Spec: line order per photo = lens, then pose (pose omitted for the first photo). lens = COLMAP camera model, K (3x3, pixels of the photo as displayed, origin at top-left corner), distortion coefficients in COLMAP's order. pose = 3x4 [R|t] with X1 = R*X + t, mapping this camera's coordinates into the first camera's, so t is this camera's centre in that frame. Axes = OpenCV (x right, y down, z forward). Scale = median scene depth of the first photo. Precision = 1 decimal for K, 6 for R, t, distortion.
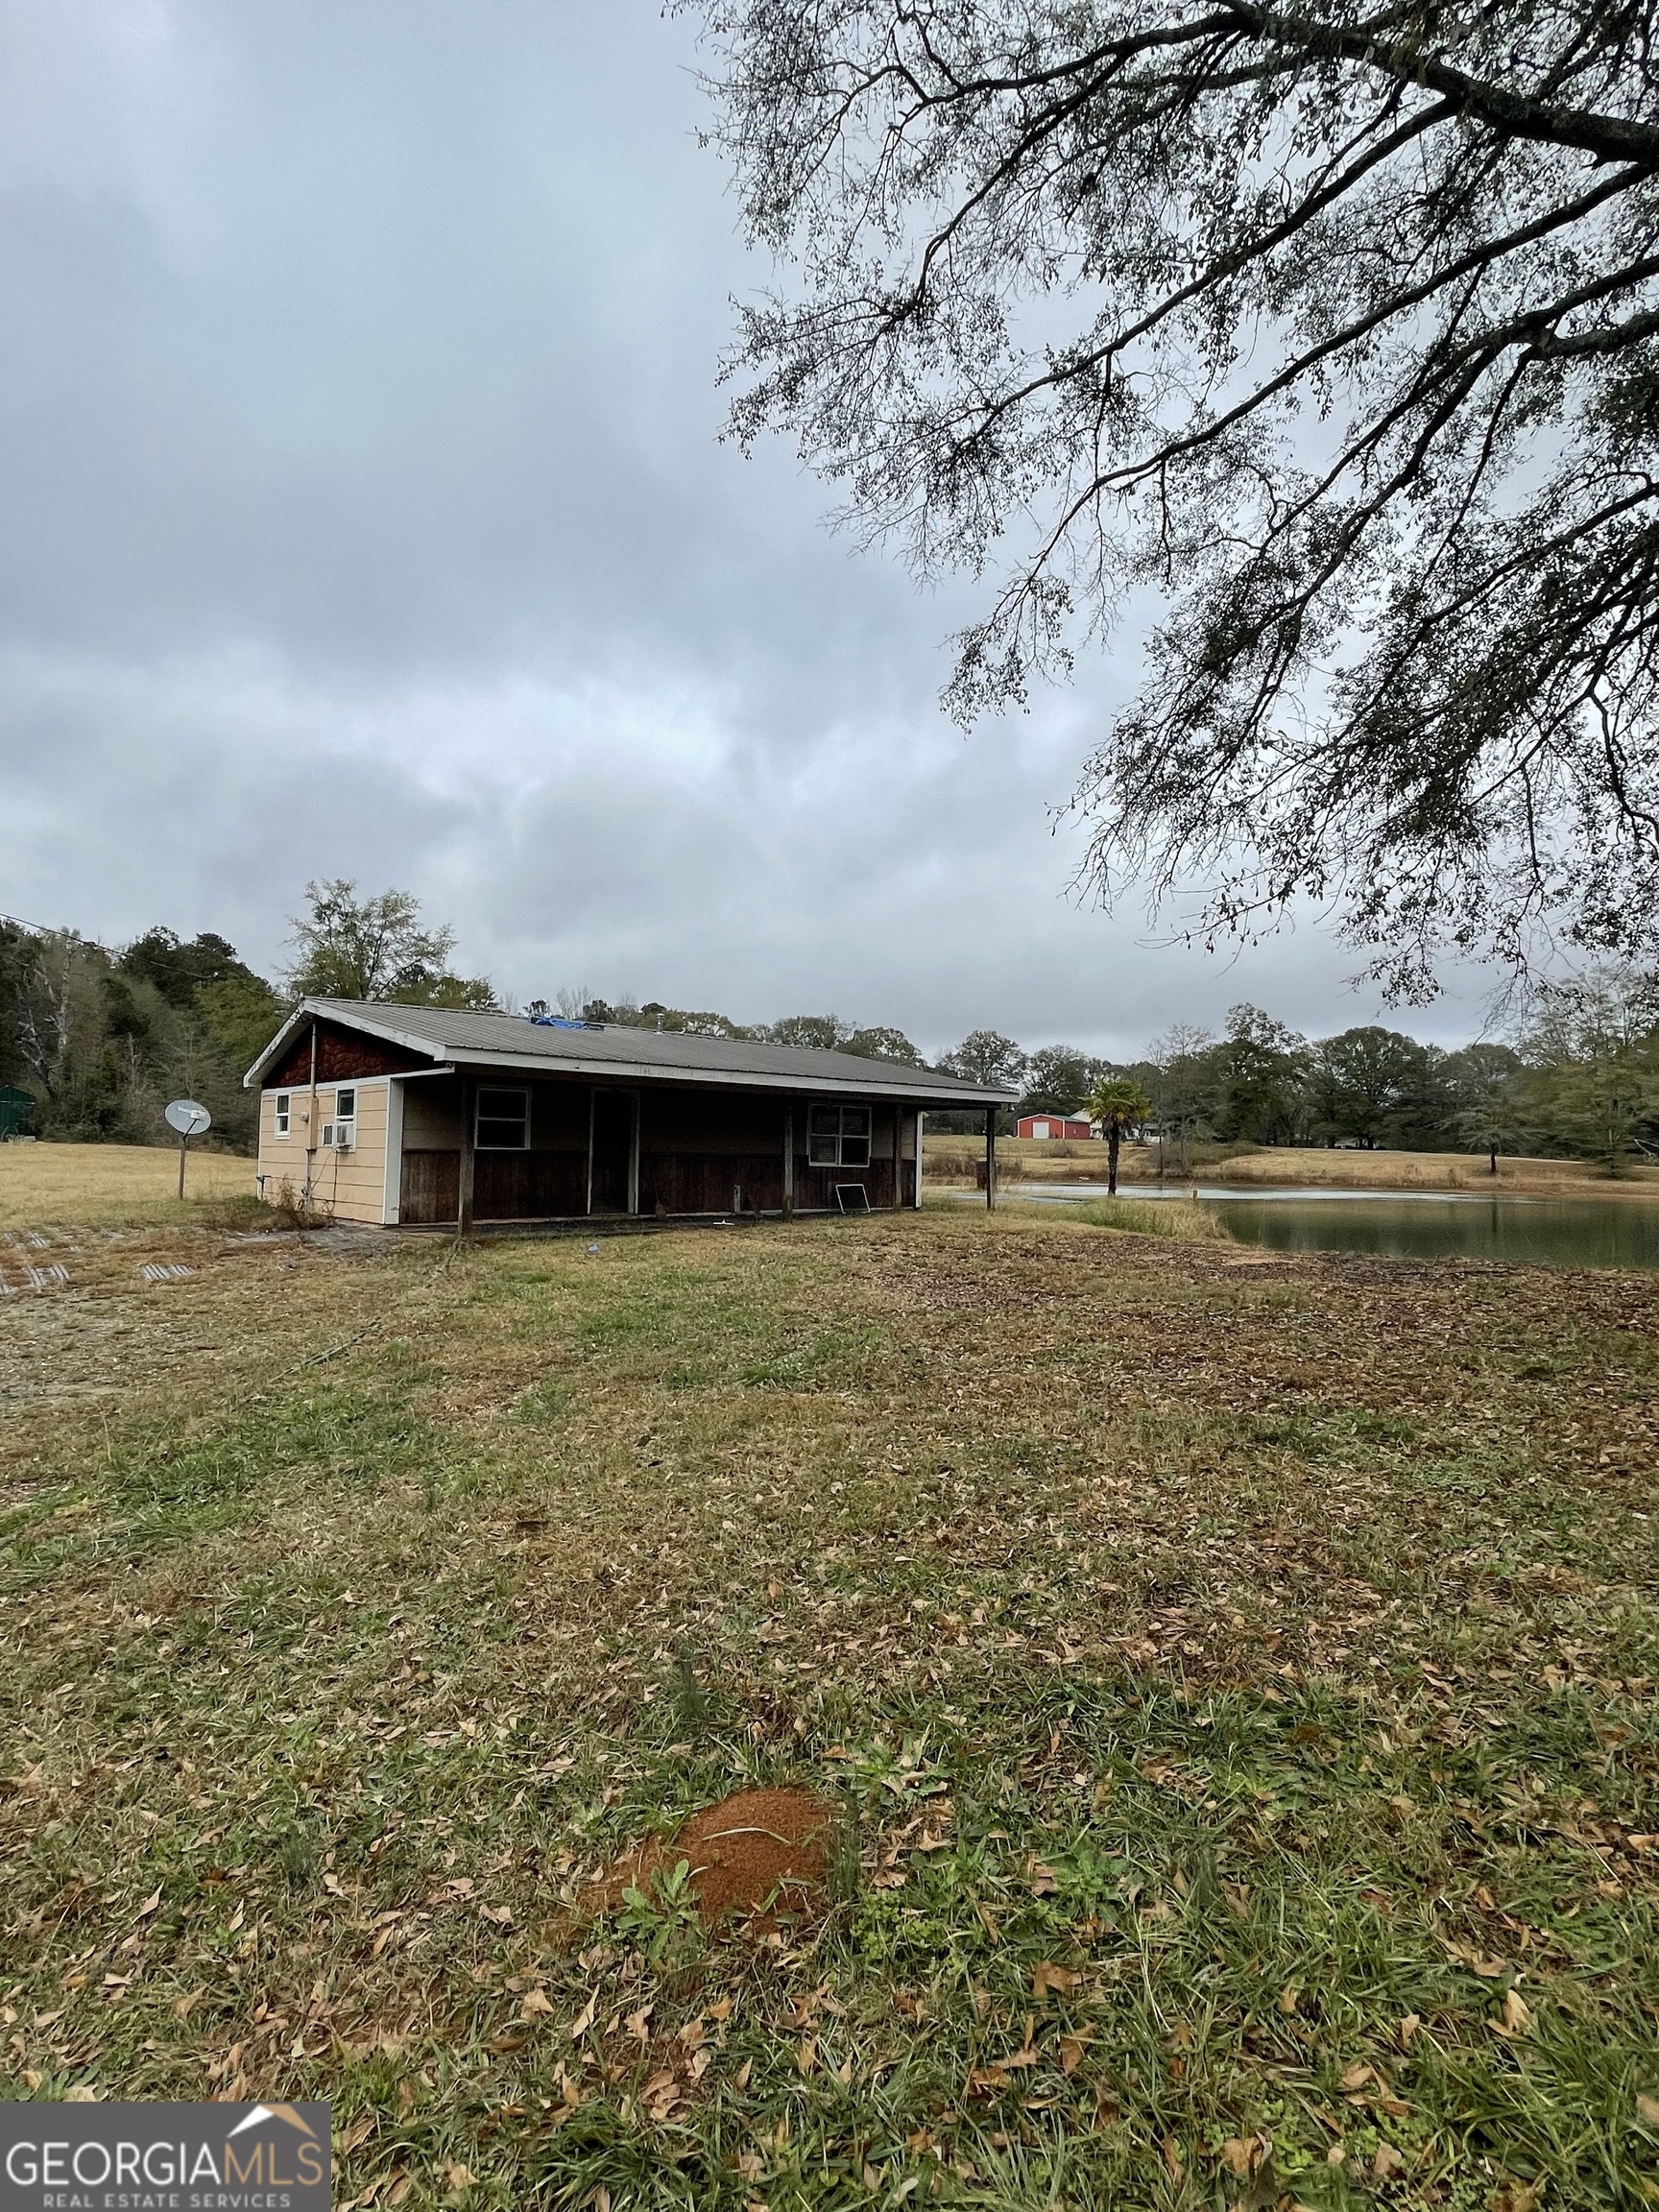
lens RADIAL K [[1088.5, 0, 815.4], [0, 1088.5, 1103.2], [0, 0, 1]] dist [-0.017920, 0.007110]
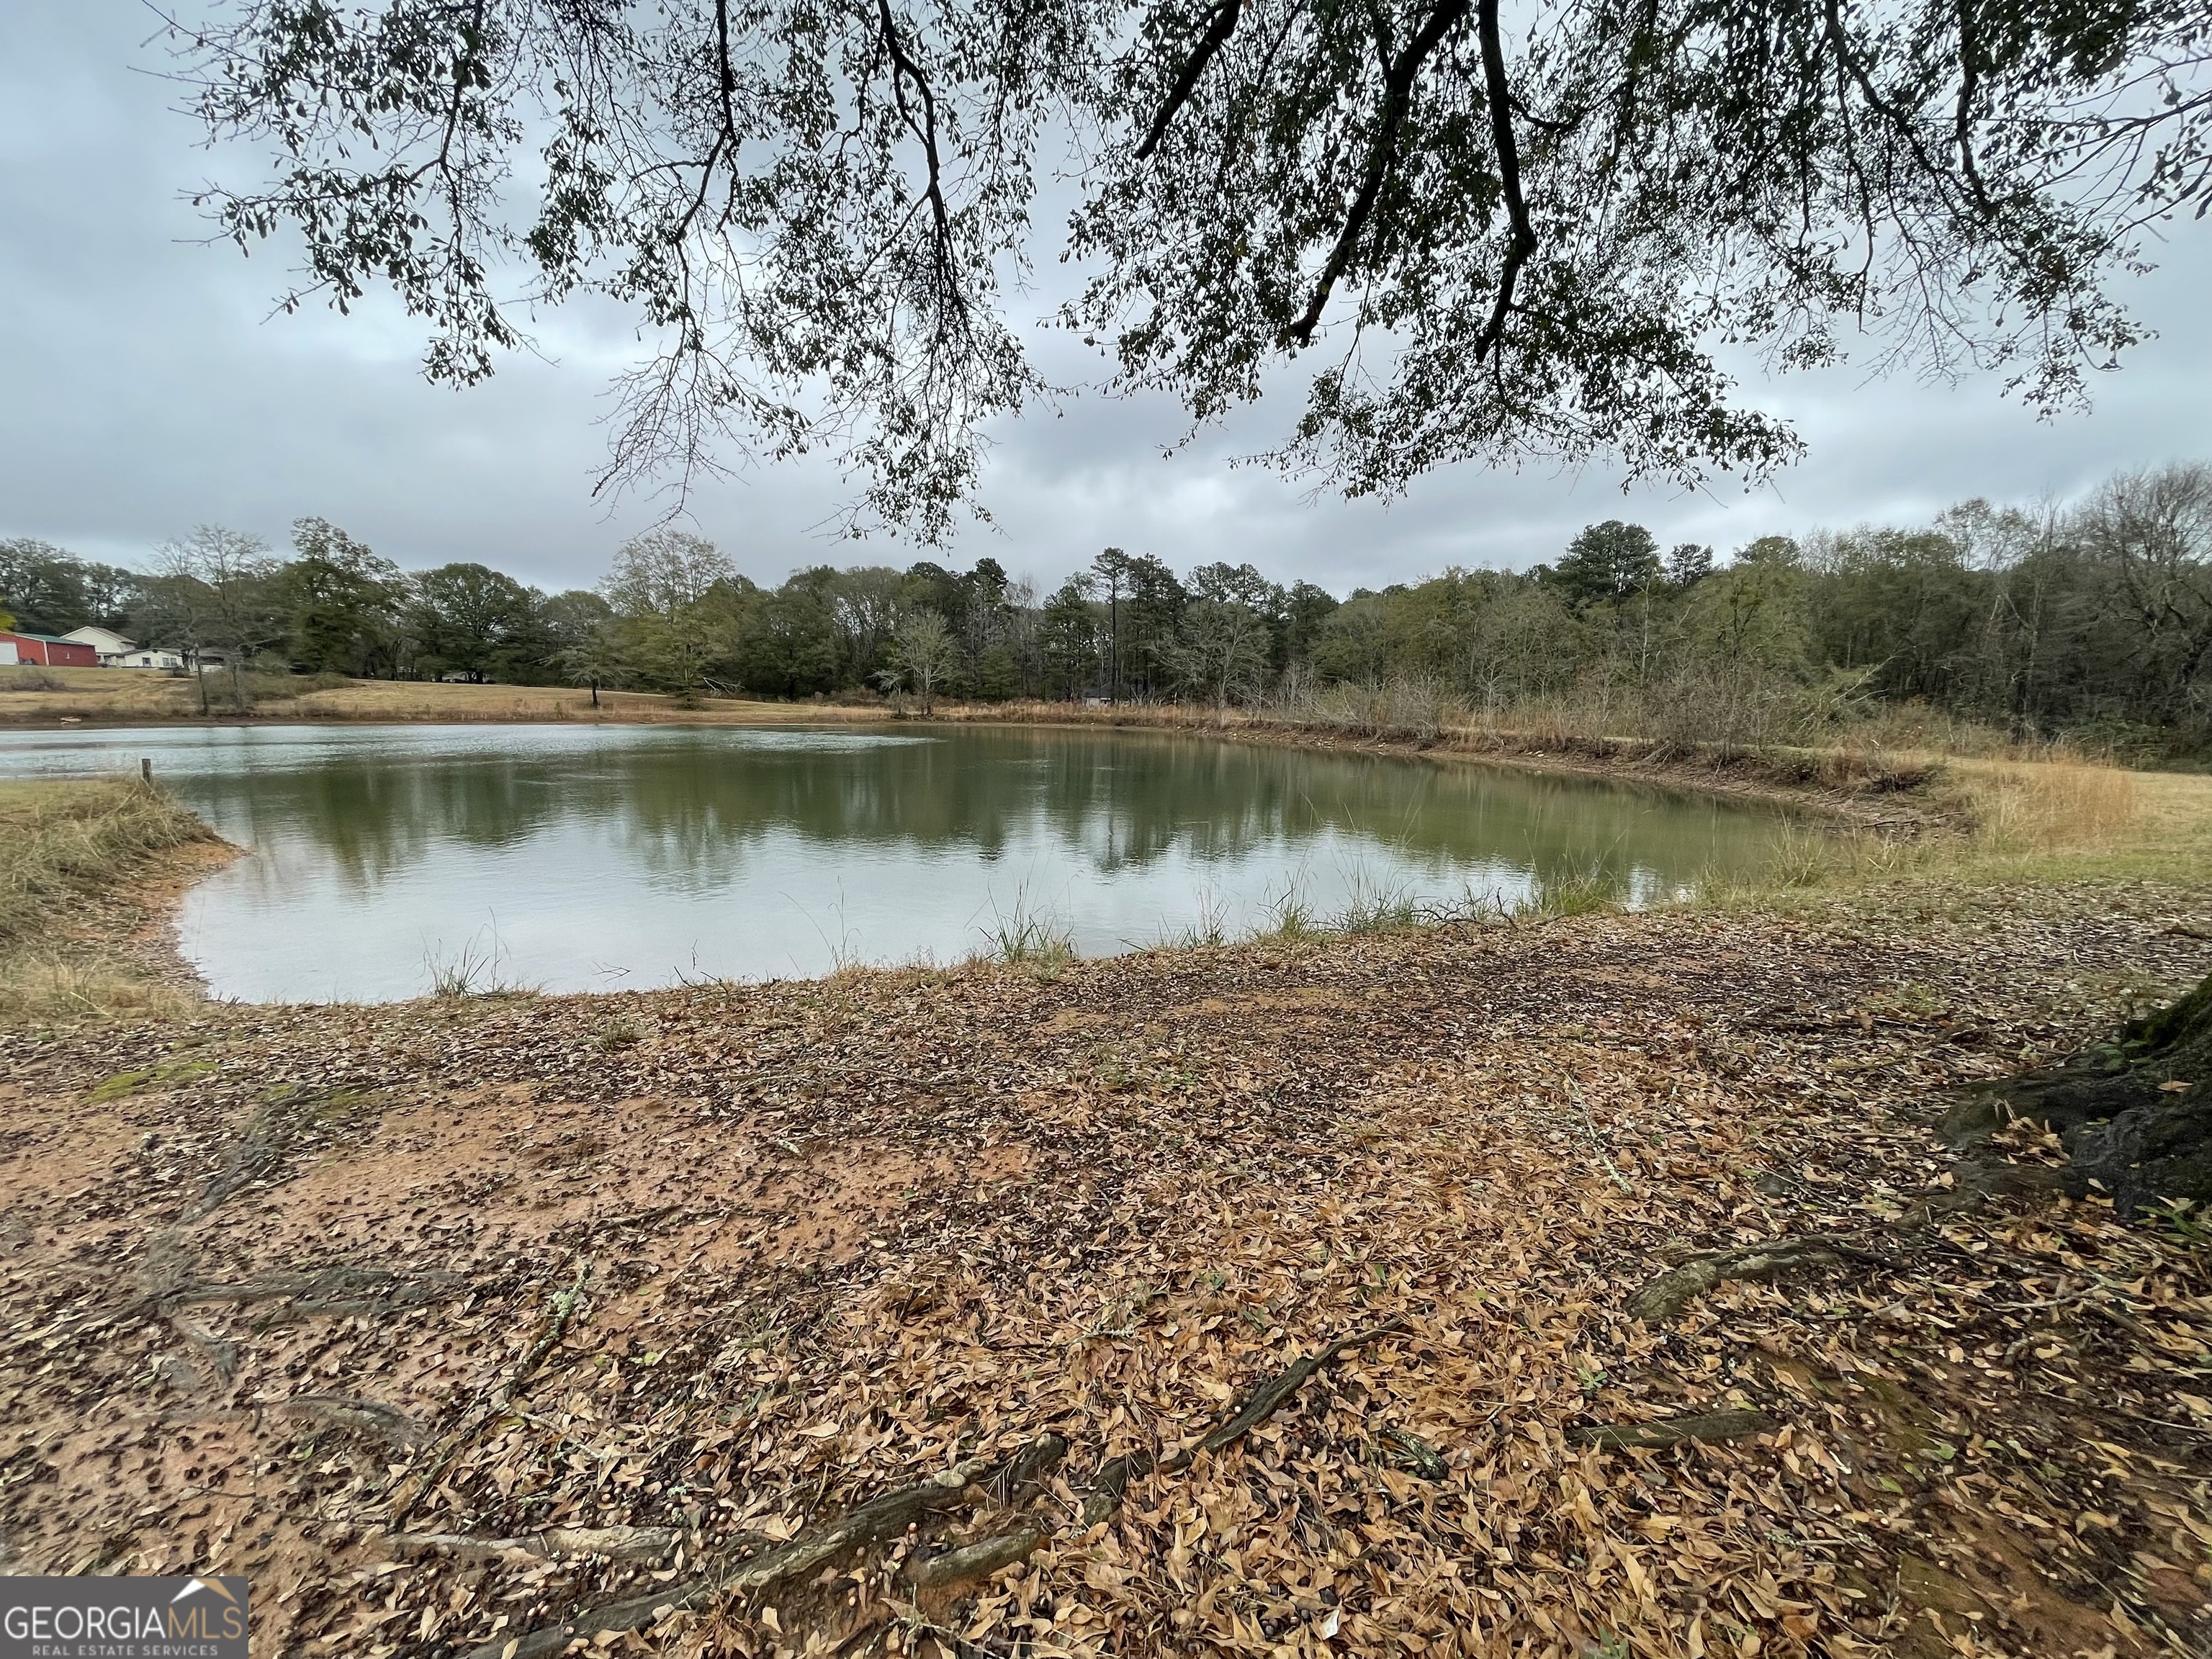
lens RADIAL K [[895.0, 0, 1097.3], [0, 895.0, 828.4], [0, 0, 1]] dist [-0.000587, 0.000069]
pose [[0.481542, -0.131946, 0.866434, 0.361898], [-0.046501, 0.983363, 0.175597, 0.010473], [-0.875189, -0.124847, 0.467395, 0.619199]]
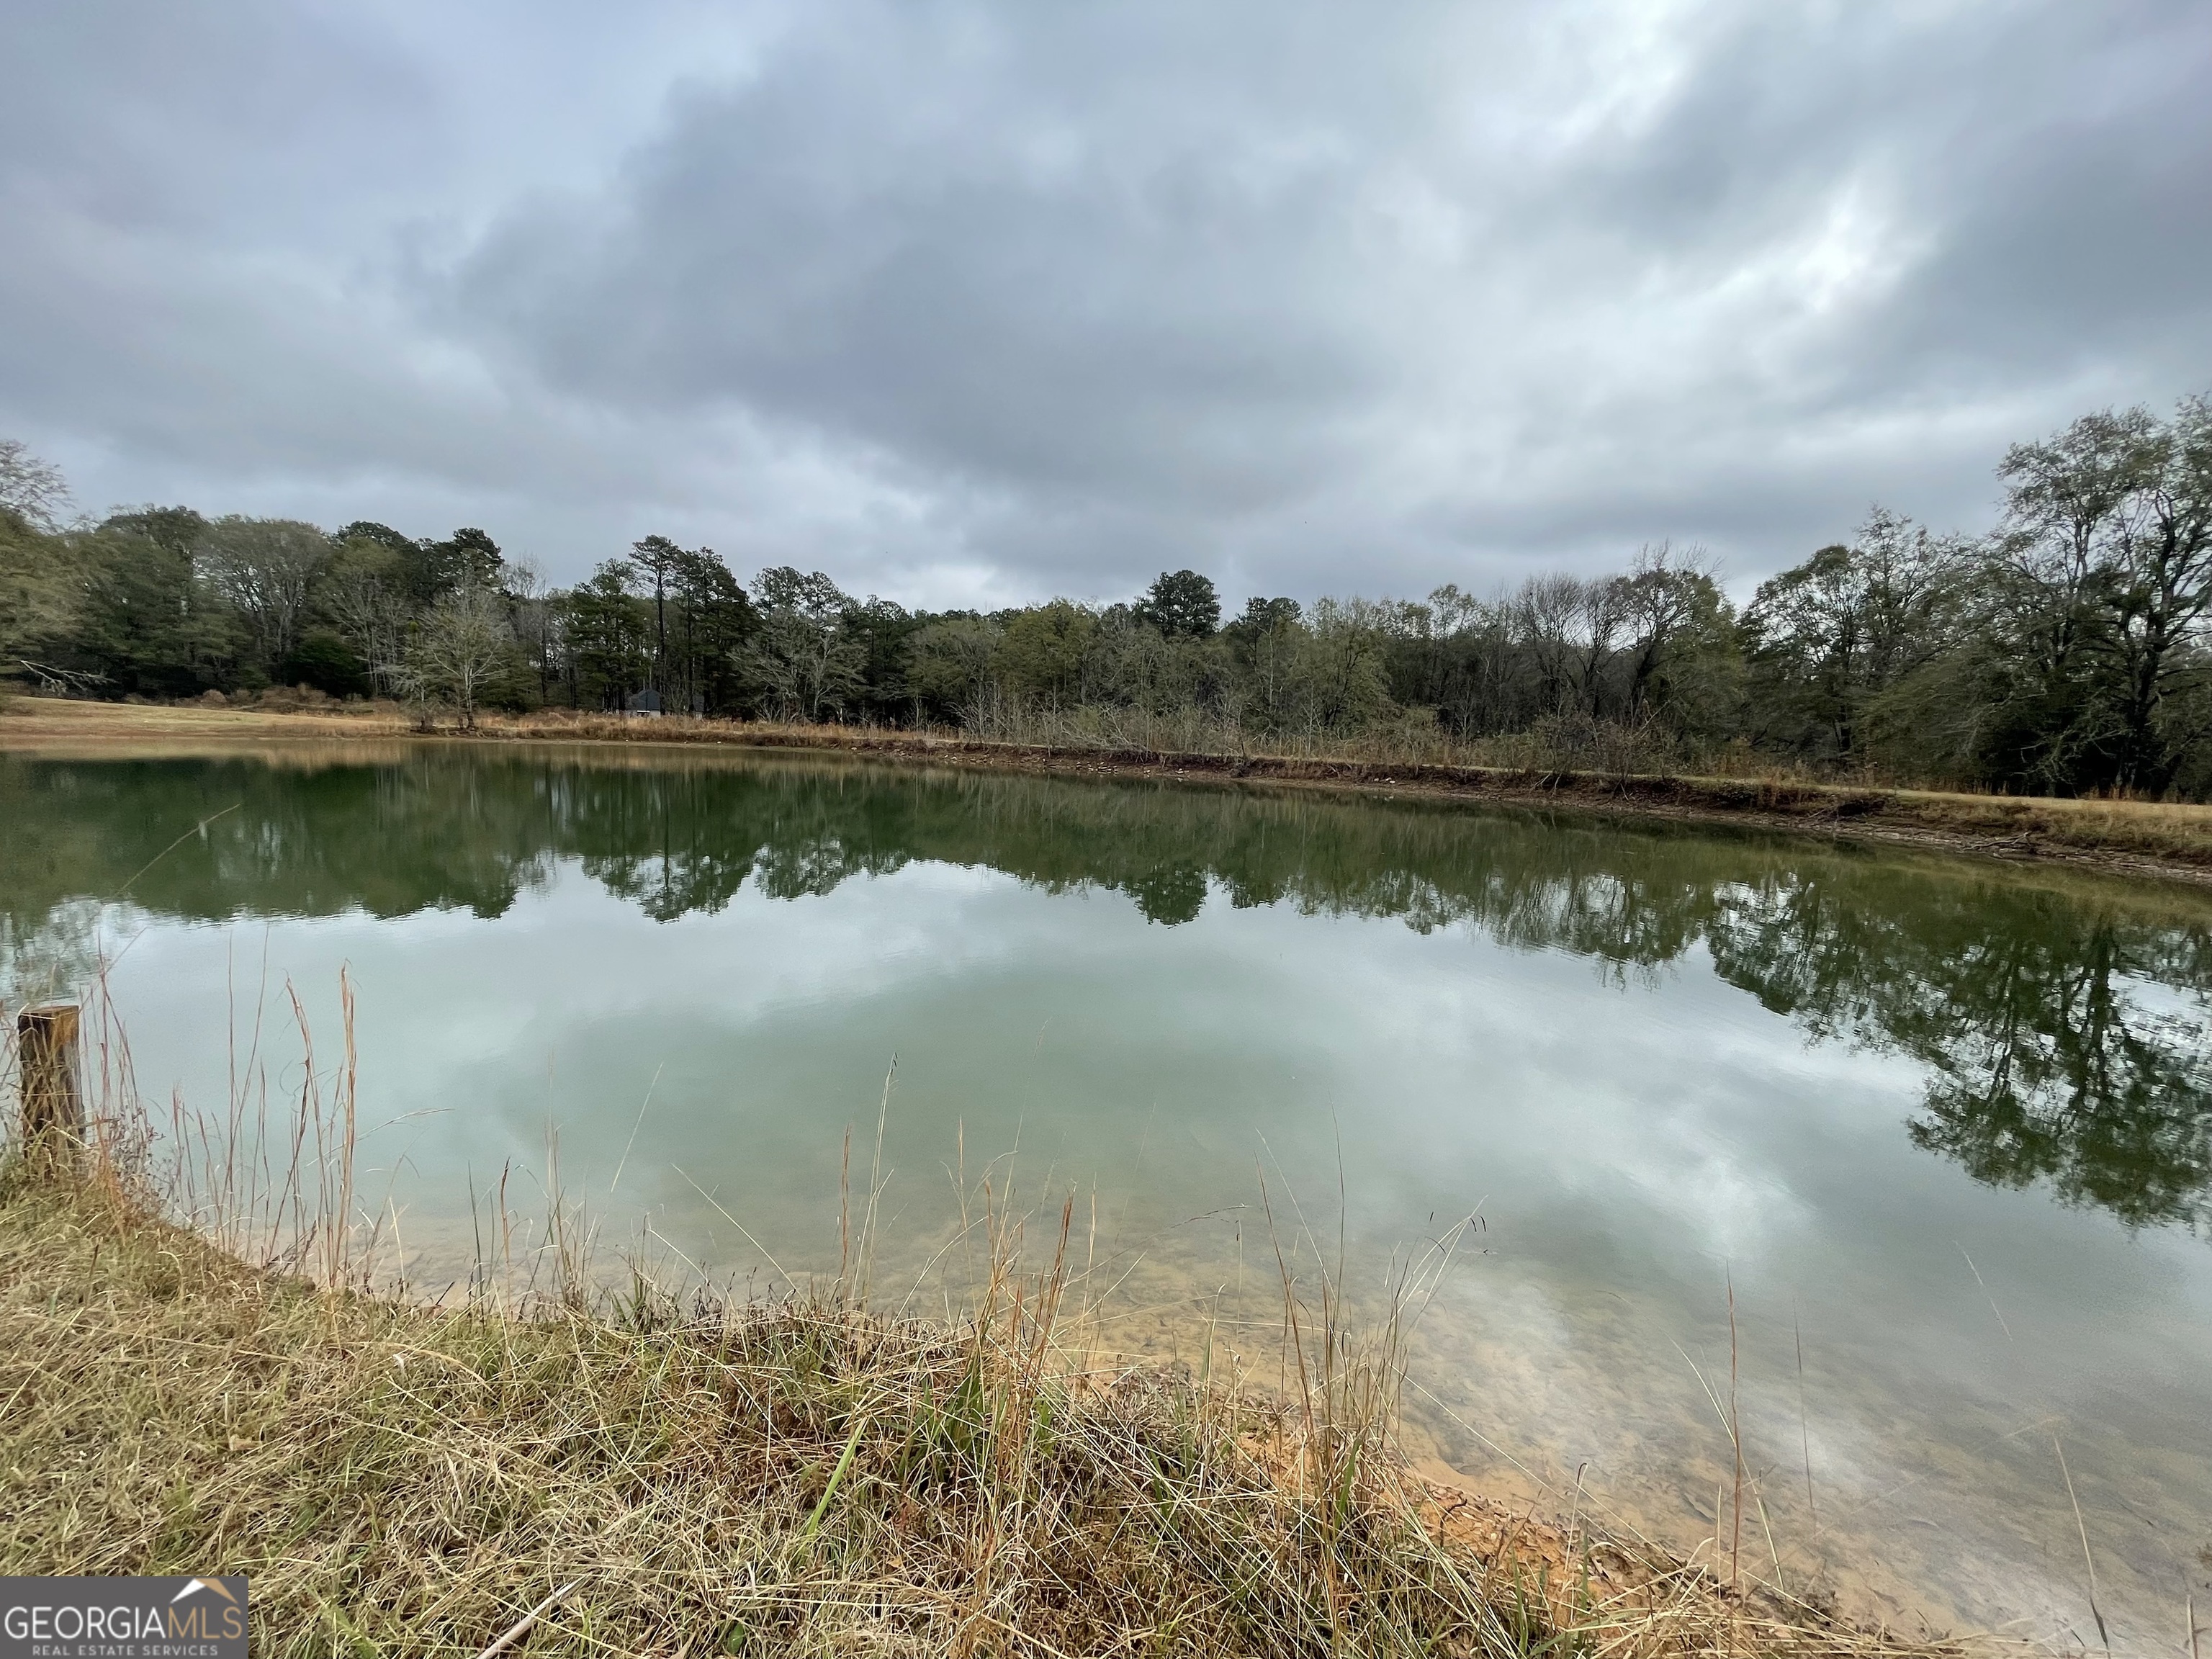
lens RADIAL K [[895.0, 0, 1099.7], [0, 895.0, 834.7], [0, 0, 1]] dist [-0.000587, 0.000069]
pose [[-0.050747, -0.130139, 0.990196, 0.542761], [-0.081944, 0.988673, 0.125739, 0.092725], [-0.995344, -0.074759, -0.060836, 1.943182]]
